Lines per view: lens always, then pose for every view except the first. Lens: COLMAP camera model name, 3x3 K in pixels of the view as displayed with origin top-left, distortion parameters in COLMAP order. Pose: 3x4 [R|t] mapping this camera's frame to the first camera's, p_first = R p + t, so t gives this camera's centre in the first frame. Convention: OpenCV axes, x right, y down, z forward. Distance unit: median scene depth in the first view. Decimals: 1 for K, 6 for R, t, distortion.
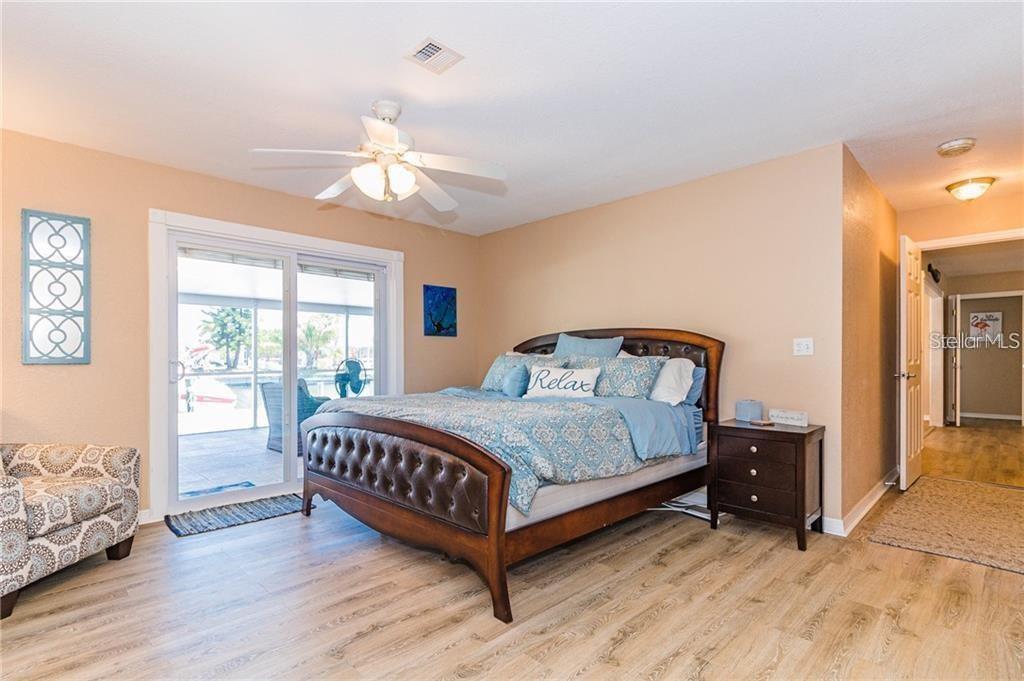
lens RADIAL K [[475.2, 0, 511.1], [0, 475.2, 366.9], [0, 0, 1]] dist [0.000594, 0.000109]
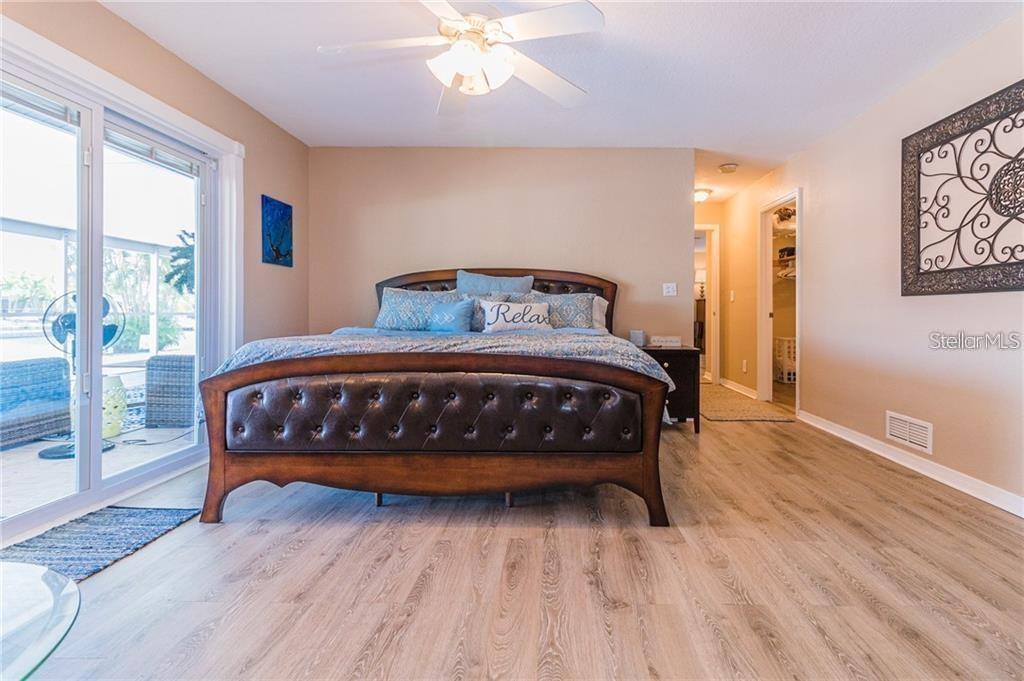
lens RADIAL K [[480.3, 0, 512.5], [0, 480.3, 319.6], [0, 0, 1]] dist [0.000762, 0.000223]
pose [[0.739728, -0.002267, 0.672902, -0.573784], [0.003493, 0.999994, -0.000470, 0.038177], [-0.672897, 0.002698, 0.739731, 0.242428]]
